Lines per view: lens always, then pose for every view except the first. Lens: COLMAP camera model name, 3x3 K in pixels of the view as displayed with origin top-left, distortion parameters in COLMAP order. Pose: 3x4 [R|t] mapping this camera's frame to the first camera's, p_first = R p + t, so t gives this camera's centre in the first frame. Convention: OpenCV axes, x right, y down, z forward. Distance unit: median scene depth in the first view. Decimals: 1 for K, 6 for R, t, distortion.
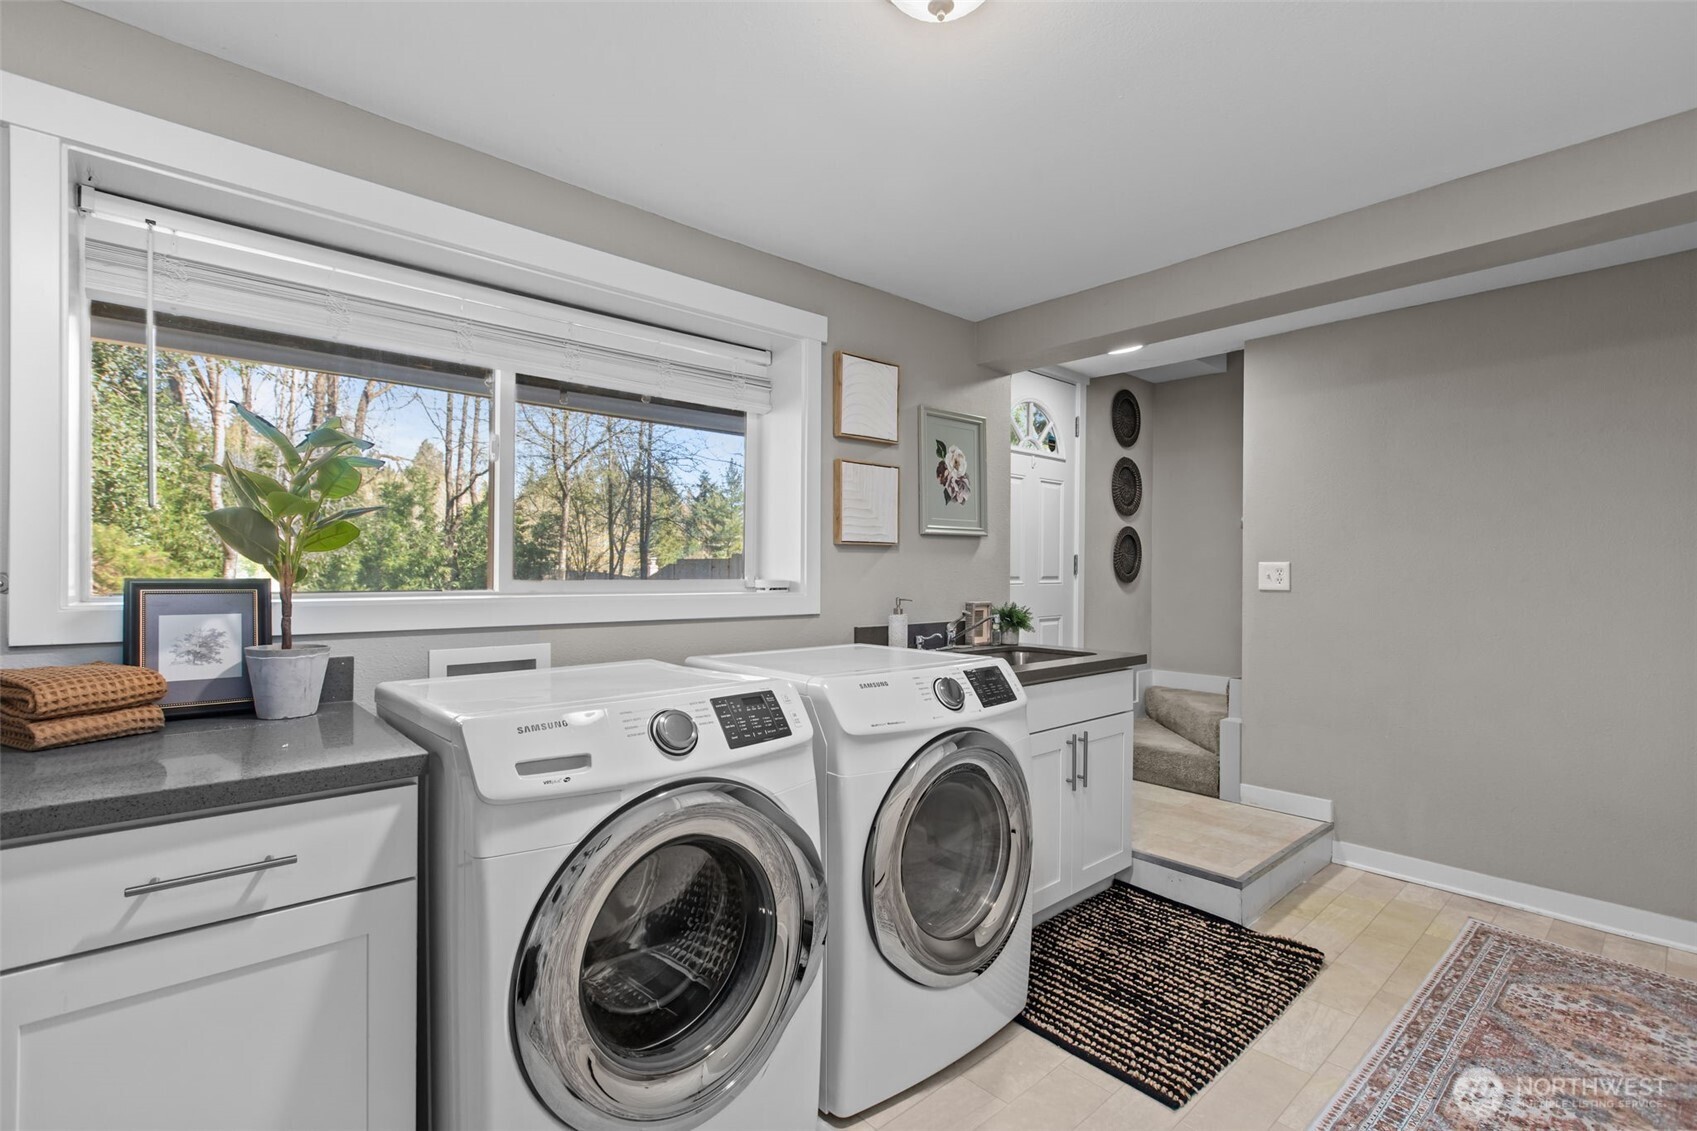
lens RADIAL K [[768.9, 0, 850.4], [0, 768.9, 571.2], [0, 0, 1]] dist [0.008217, -0.001869]
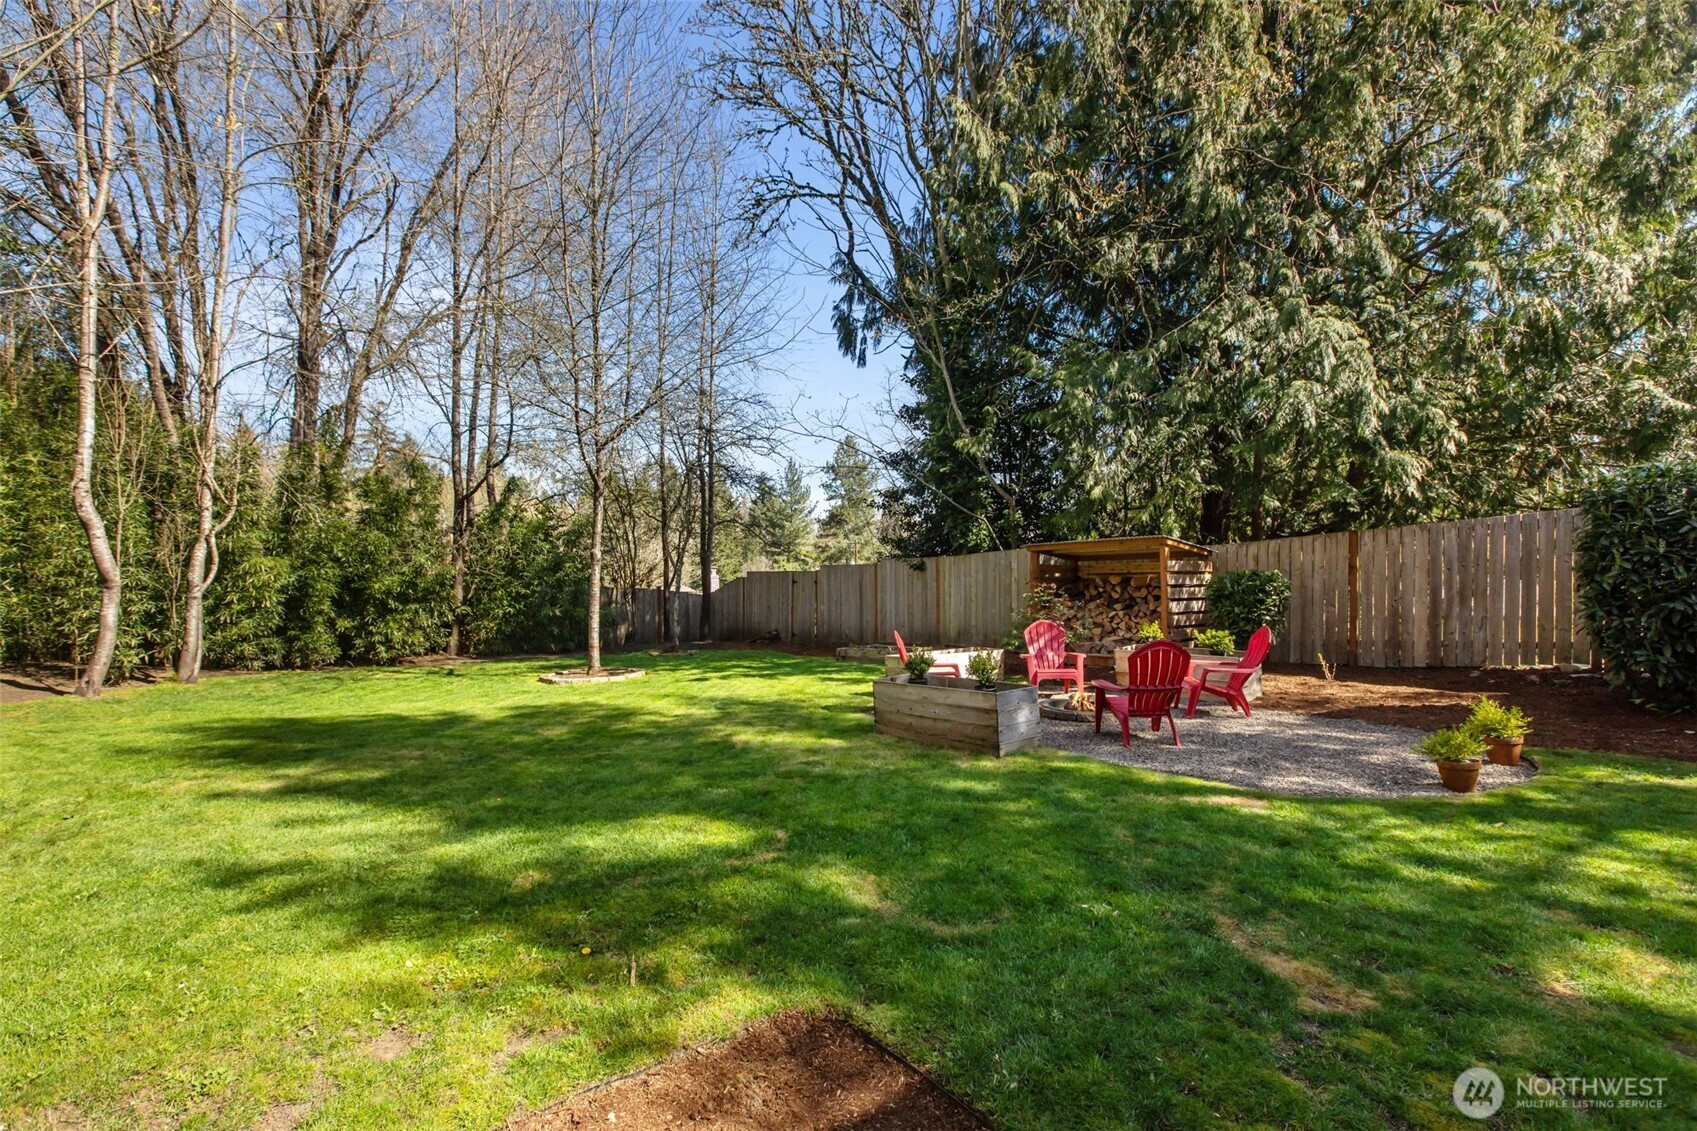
lens RADIAL K [[768.9, 0, 847.1], [0, 768.9, 576.3], [0, 0, 1]] dist [0.008217, -0.001869]
pose [[0.997108, -0.011708, -0.075093, -0.068688], [0.011971, 0.999924, 0.003049, -0.012967], [0.075051, -0.003939, 0.997172, 0.236452]]
